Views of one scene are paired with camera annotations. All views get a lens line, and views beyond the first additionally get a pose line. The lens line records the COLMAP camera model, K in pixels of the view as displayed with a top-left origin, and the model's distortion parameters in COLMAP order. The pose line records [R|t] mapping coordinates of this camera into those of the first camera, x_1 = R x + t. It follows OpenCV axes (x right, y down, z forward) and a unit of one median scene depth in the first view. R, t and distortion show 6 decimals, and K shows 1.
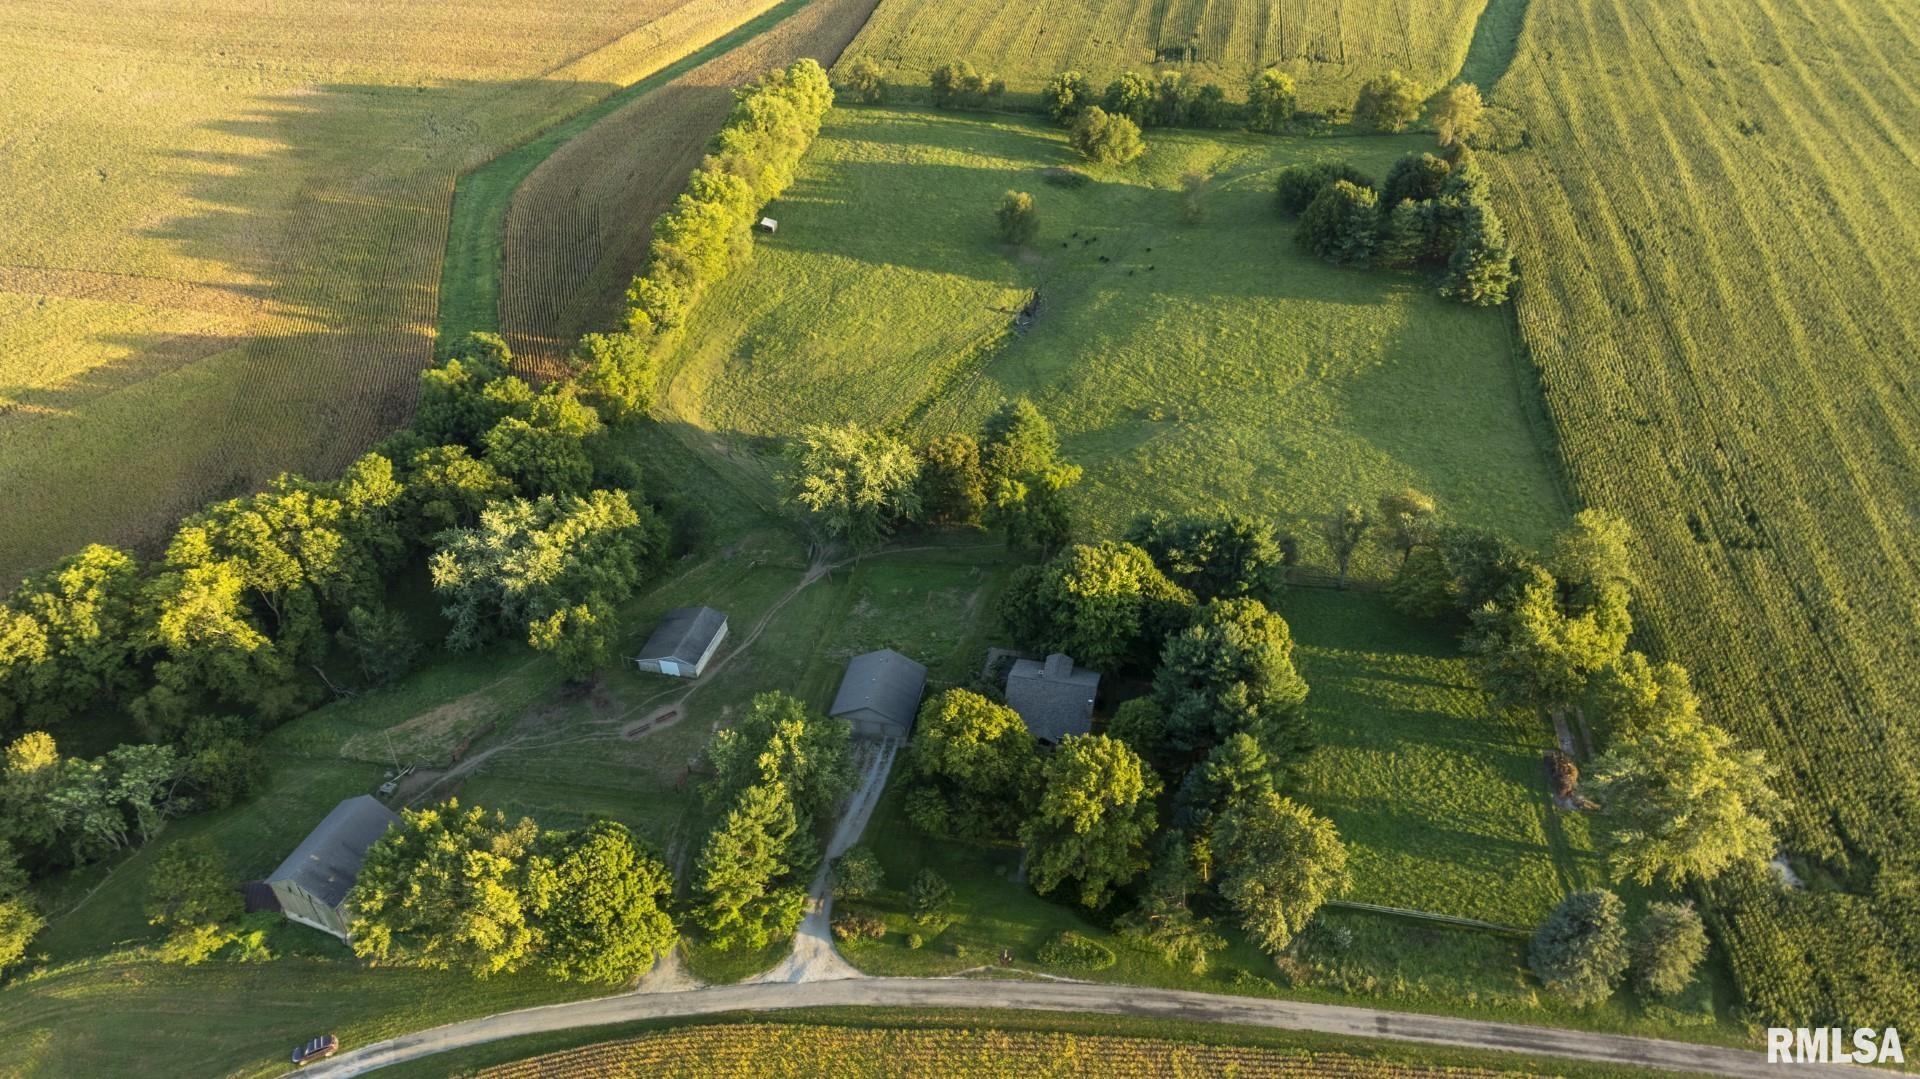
lens RADIAL K [[1358.6, 0, 956.7], [0, 1358.6, 531.4], [0, 0, 1]] dist [-0.036203, 0.039283]
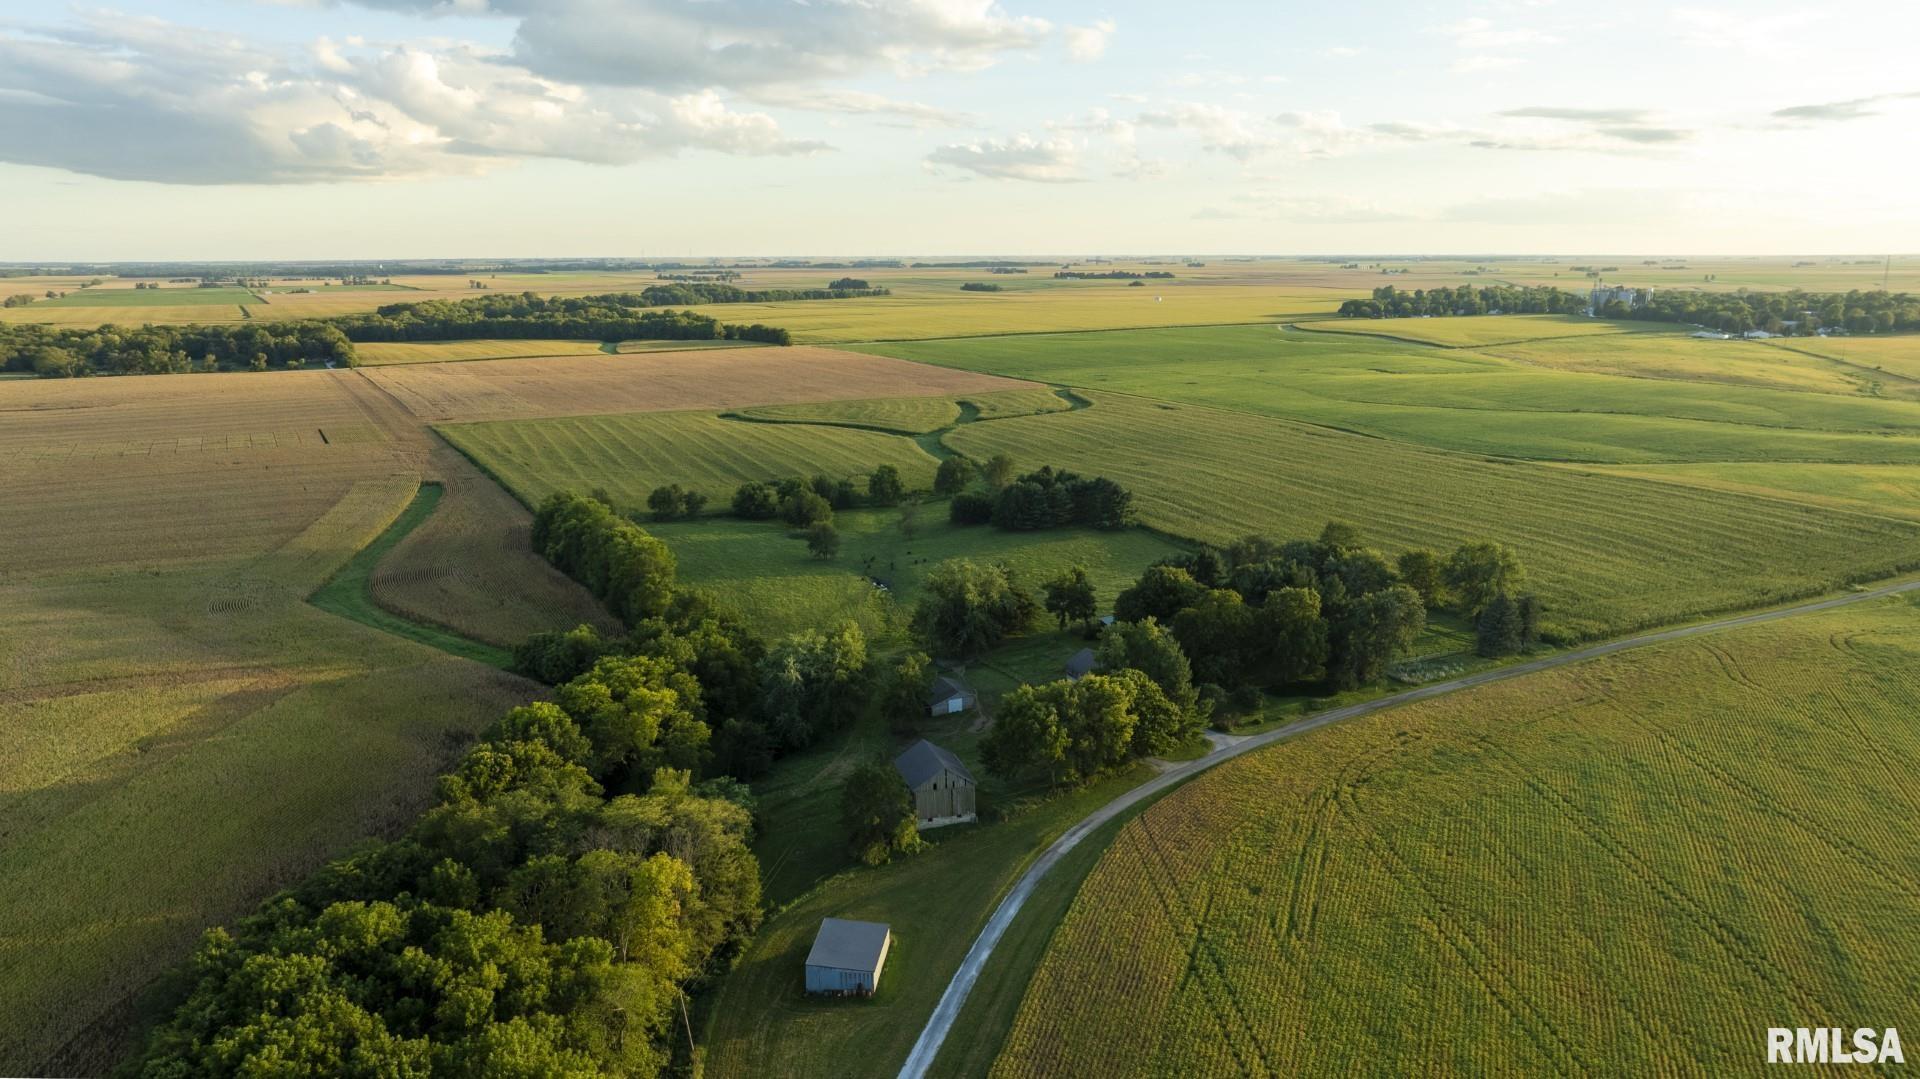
lens RADIAL K [[1358.6, 0, 956.7], [0, 1358.6, 531.4], [0, 0, 1]] dist [-0.036203, 0.039283]
pose [[0.789296, -0.108695, 0.604316, -1.009153], [0.371702, 0.867962, -0.329363, 0.395563], [-0.488723, 0.484590, 0.725481, -0.107384]]
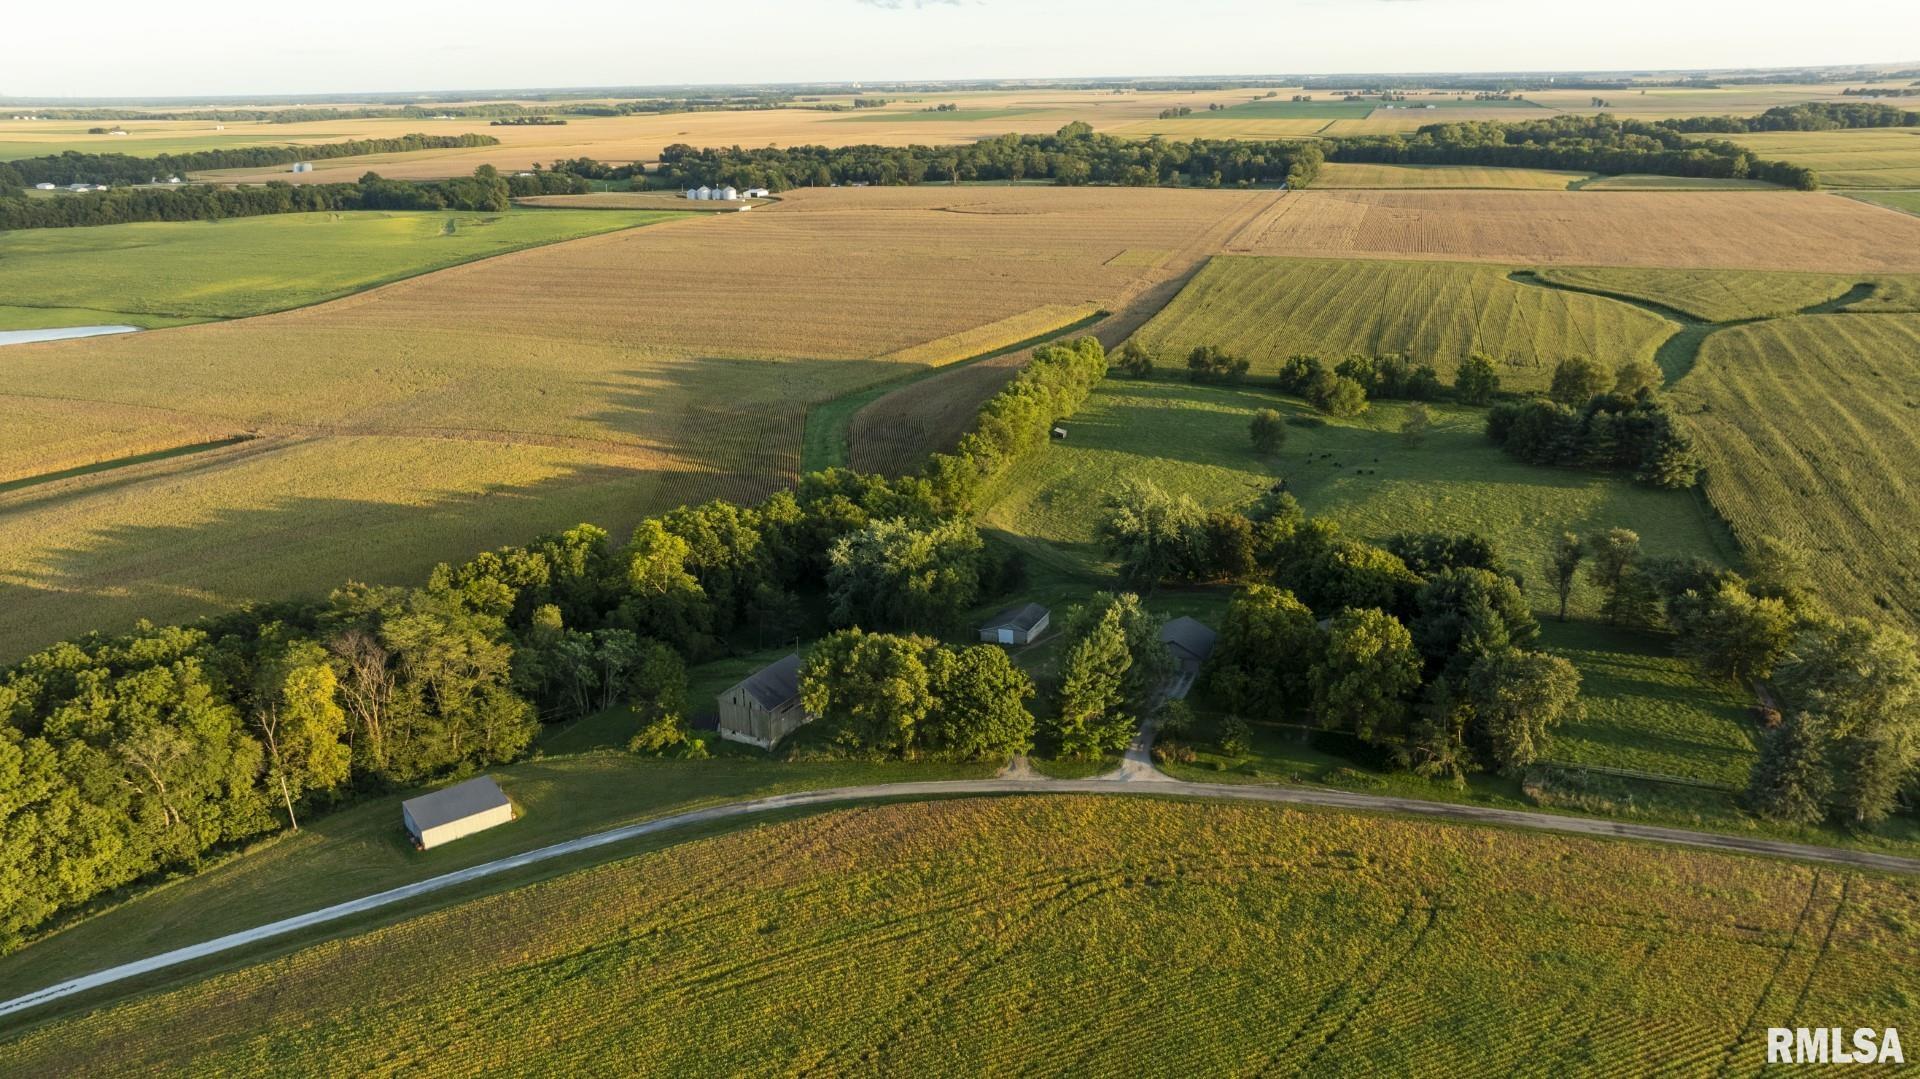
lens RADIAL K [[1346.4, 0, 960.0], [0, 1346.4, 539.5], [0, 0, 1]] dist [-0.017719, 0.001237]
pose [[0.989162, 0.049987, -0.138056, -0.083098], [-0.092274, 0.943019, -0.319689, 0.405764], [0.114209, 0.328964, 0.937411, -0.197874]]
